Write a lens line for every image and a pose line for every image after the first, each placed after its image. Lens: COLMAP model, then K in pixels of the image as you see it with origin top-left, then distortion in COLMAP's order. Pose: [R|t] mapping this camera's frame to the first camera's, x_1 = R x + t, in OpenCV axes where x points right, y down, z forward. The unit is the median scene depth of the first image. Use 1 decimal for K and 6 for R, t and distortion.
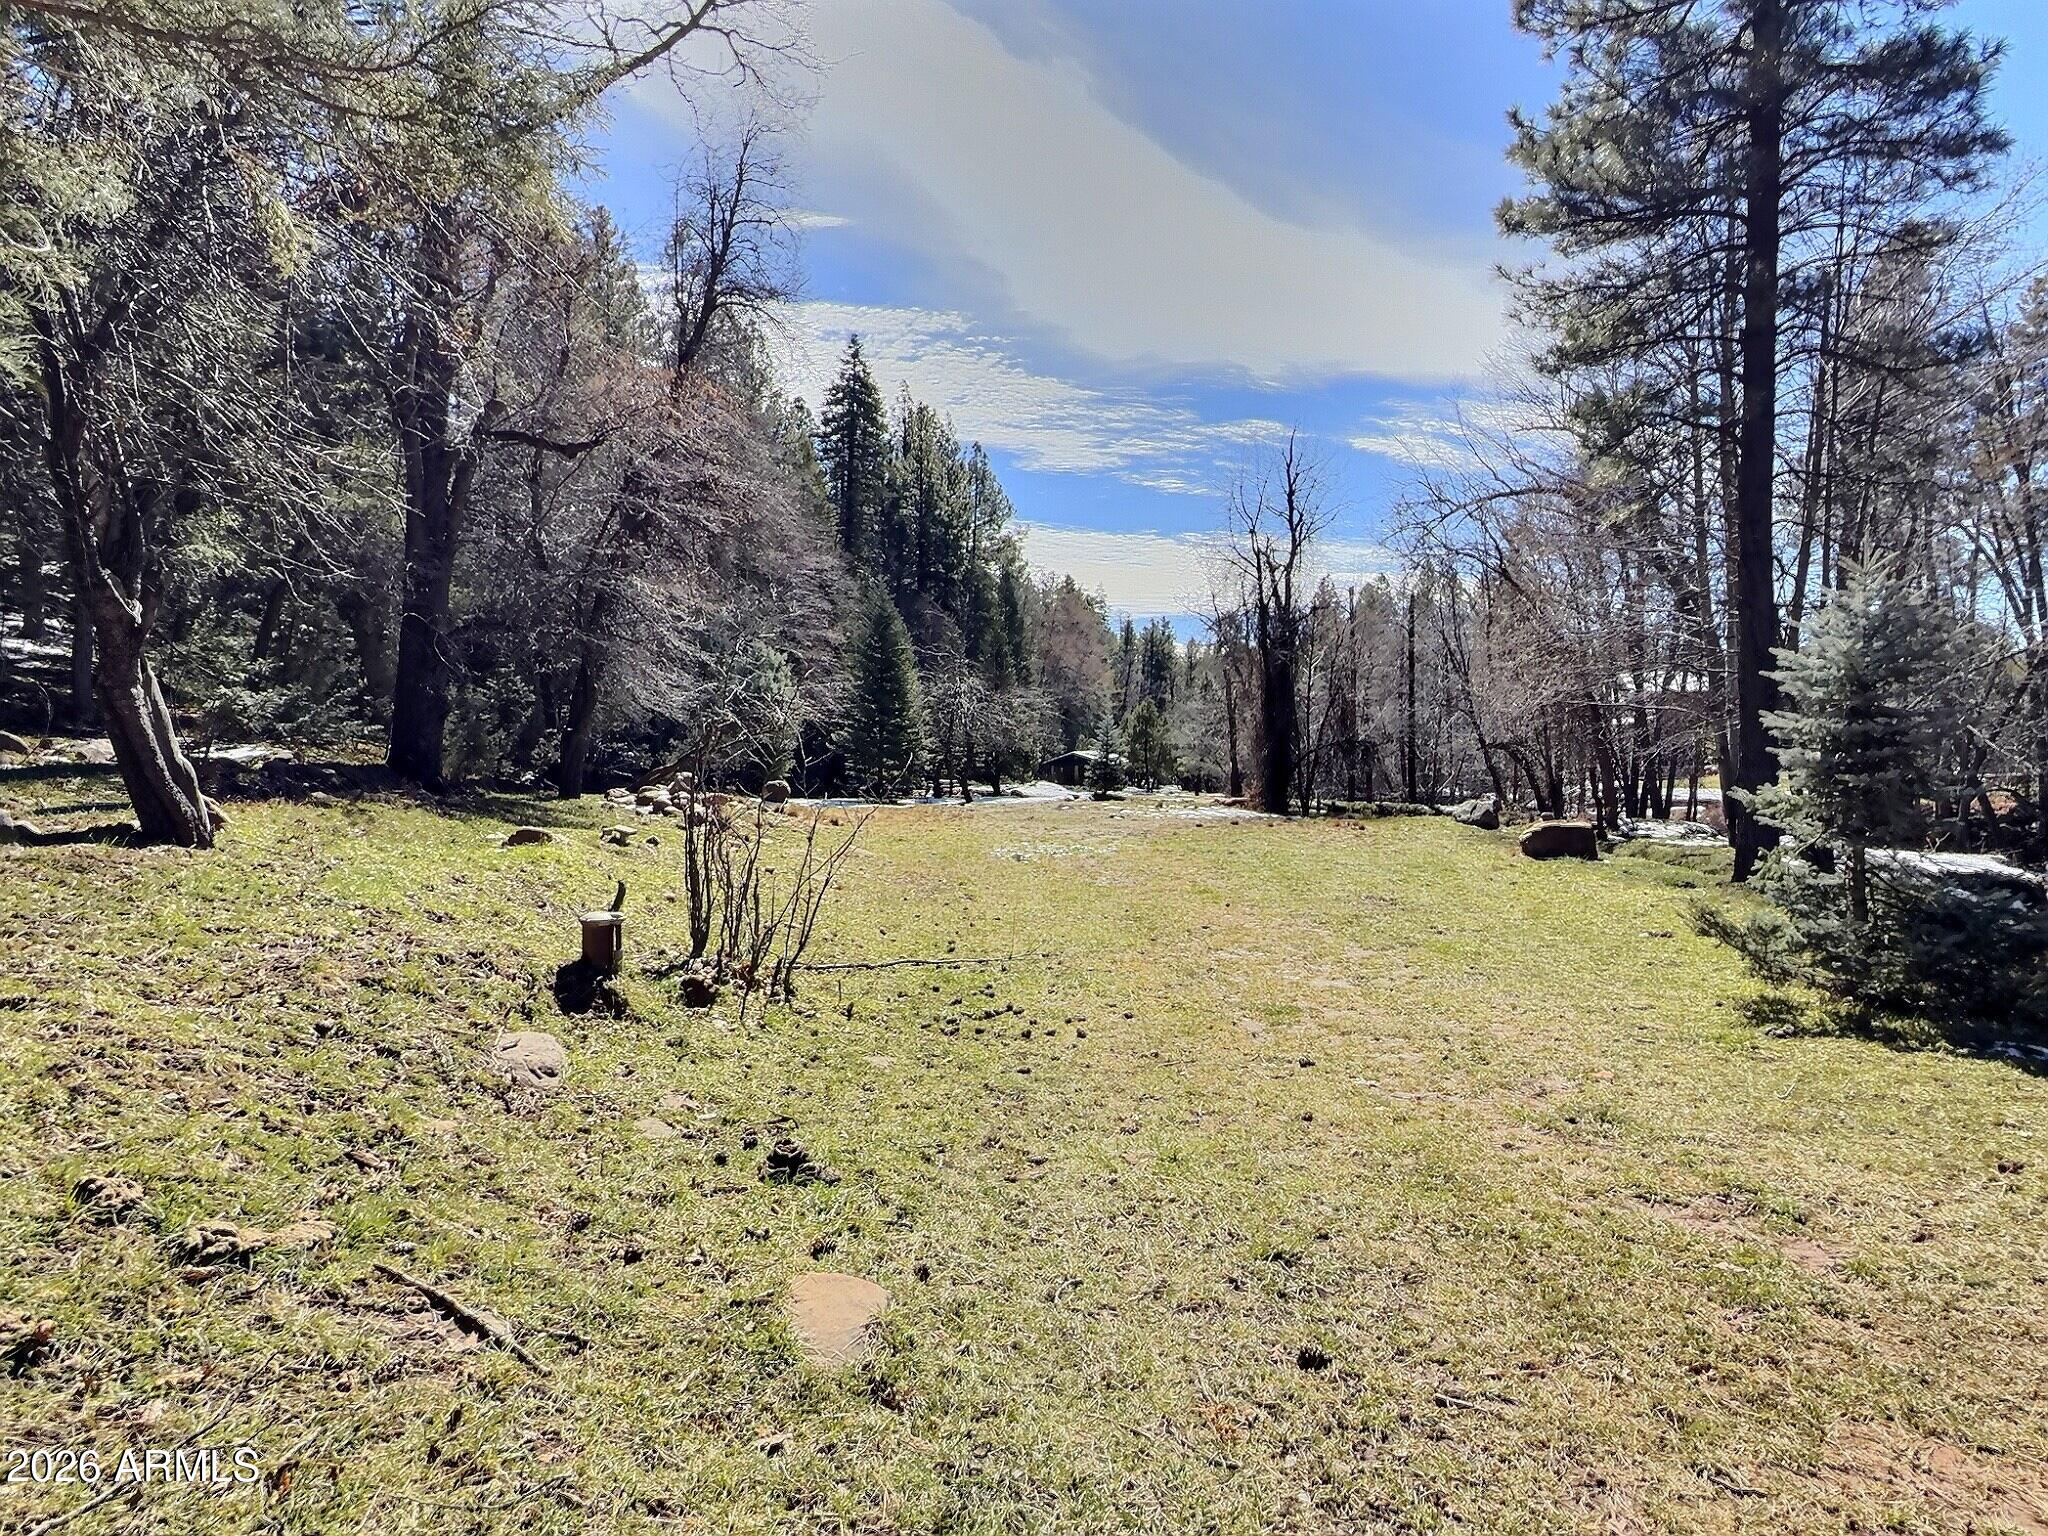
lens RADIAL K [[1073.7, 0, 1024.0], [0, 1073.7, 768.0], [0, 0, 1]] dist [0.000856, 0.000094]
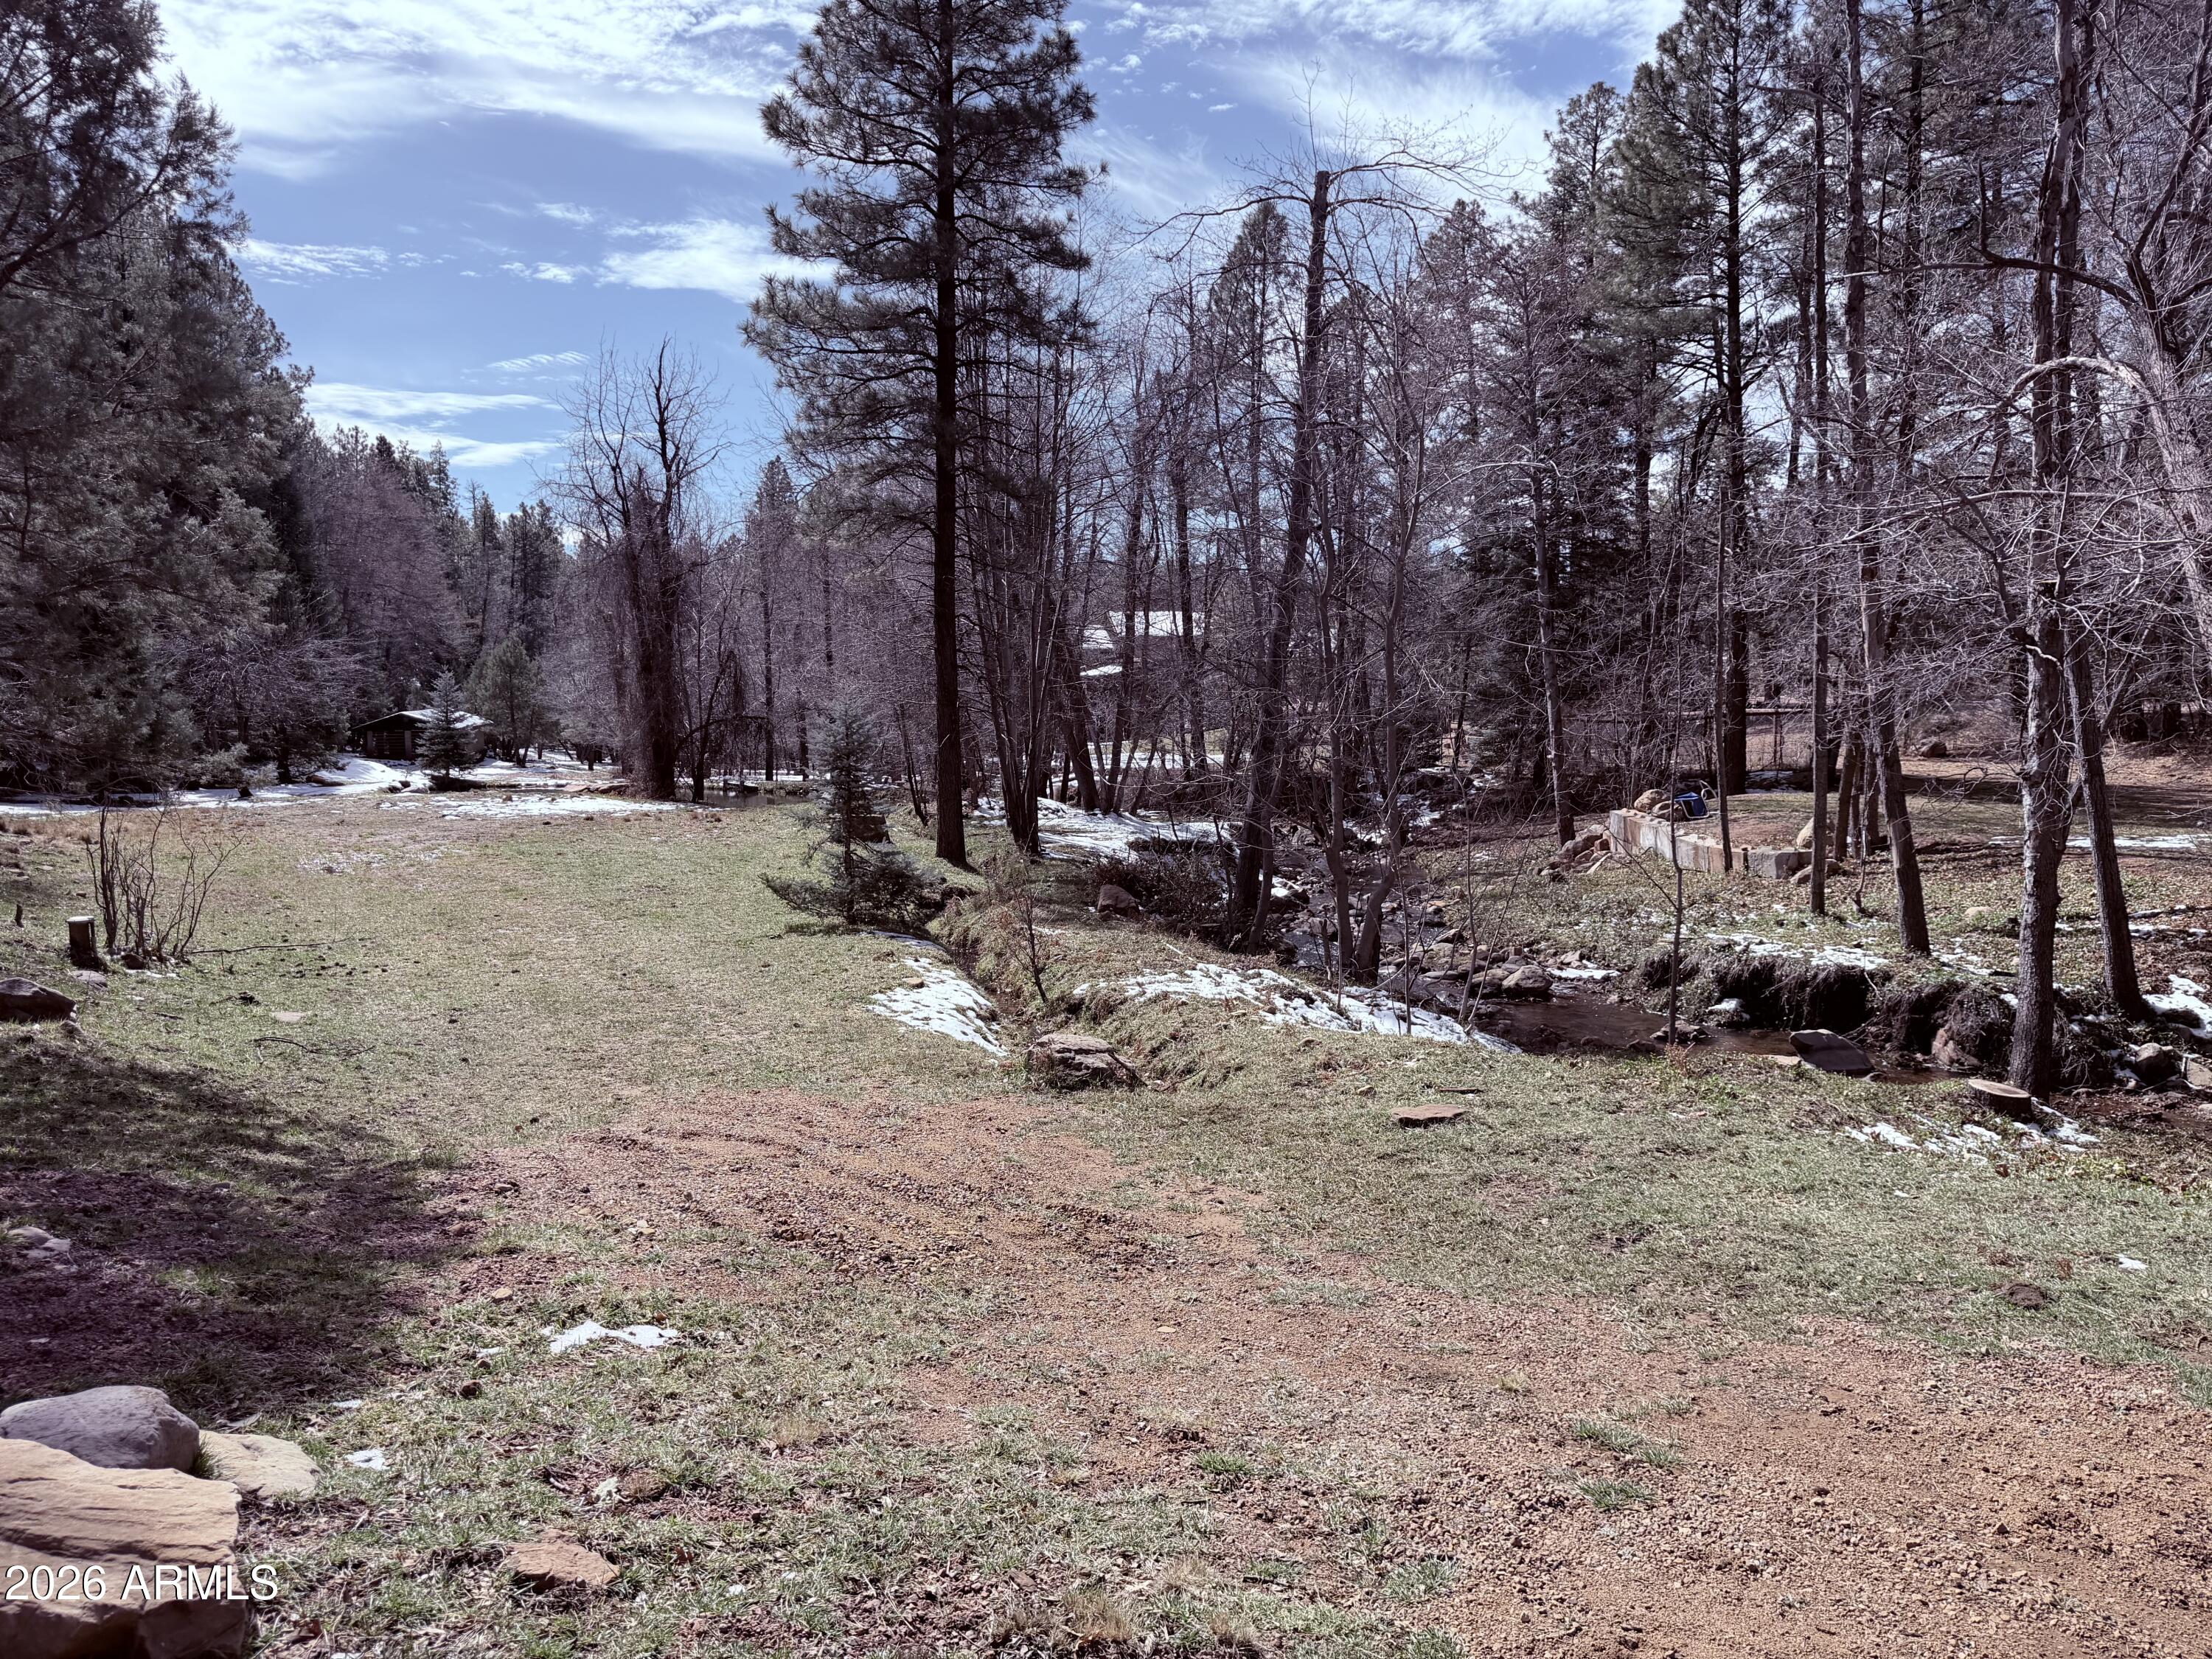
lens RADIAL K [[1531.6, 0, 1106.0], [0, 1531.6, 829.5], [0, 0, 1]] dist [0.002540, -0.000742]
pose [[0.890412, -0.049722, 0.452431, -0.002983], [0.016656, 0.996909, 0.076780, -0.021578], [-0.454851, -0.060831, 0.888488, -0.250124]]
